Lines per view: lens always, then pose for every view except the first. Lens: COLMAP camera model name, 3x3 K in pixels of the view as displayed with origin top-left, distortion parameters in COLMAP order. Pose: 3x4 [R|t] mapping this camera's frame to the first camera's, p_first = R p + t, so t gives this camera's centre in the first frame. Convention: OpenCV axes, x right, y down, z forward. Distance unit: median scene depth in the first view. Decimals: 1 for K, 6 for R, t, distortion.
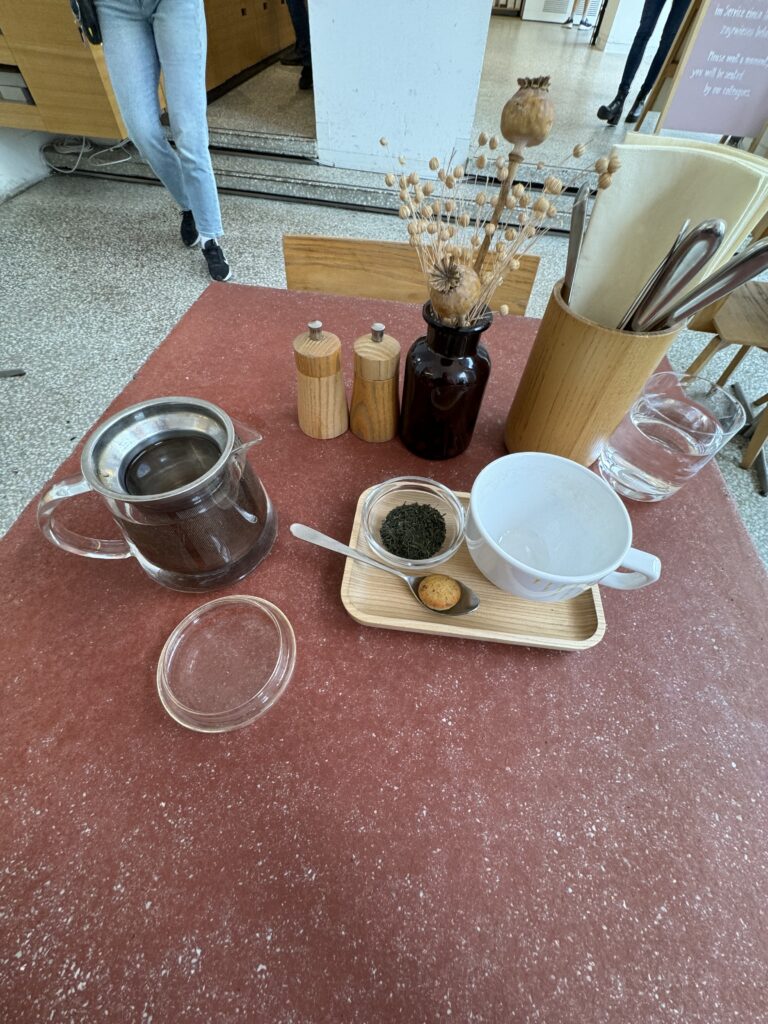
lens RADIAL K [[417.1, 0, 402.6], [0, 417.1, 551.0], [0, 0, 1]] dist [-0.003069, 0.000781]
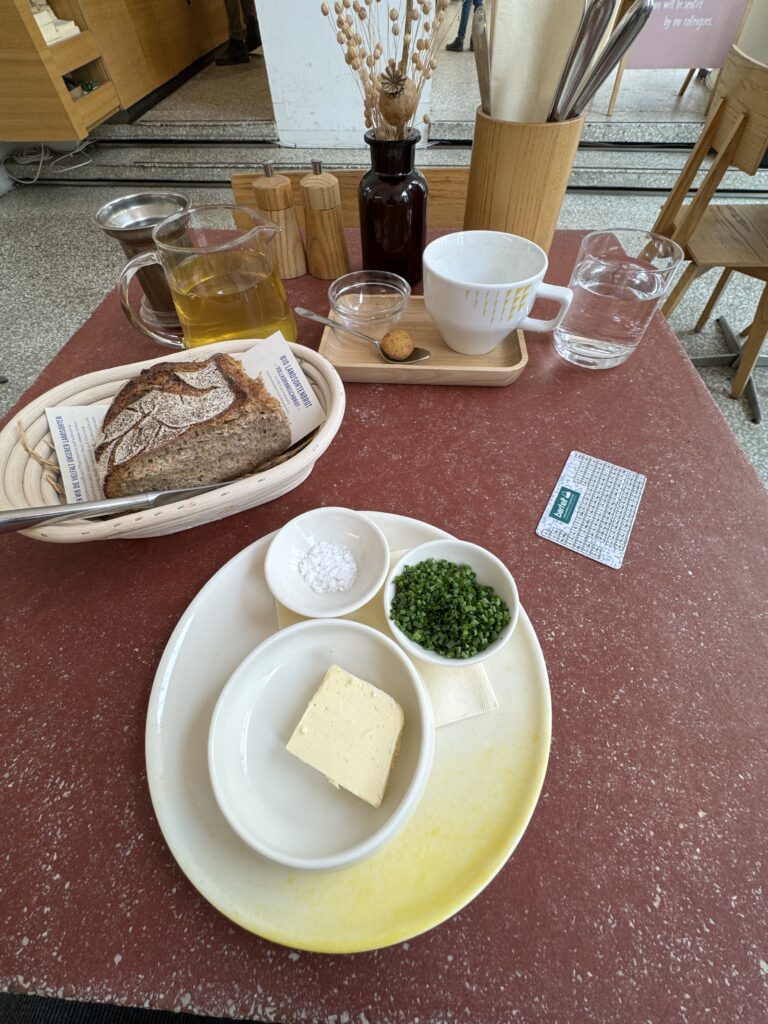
lens RADIAL K [[417.1, 0, 399.5], [0, 417.1, 532.9], [0, 0, 1]] dist [-0.003069, 0.000781]
pose [[0.994841, -0.100898, -0.010493, 0.118110], [0.101070, 0.994727, 0.017381, 0.362445], [0.008684, -0.018352, 0.999794, -0.029956]]
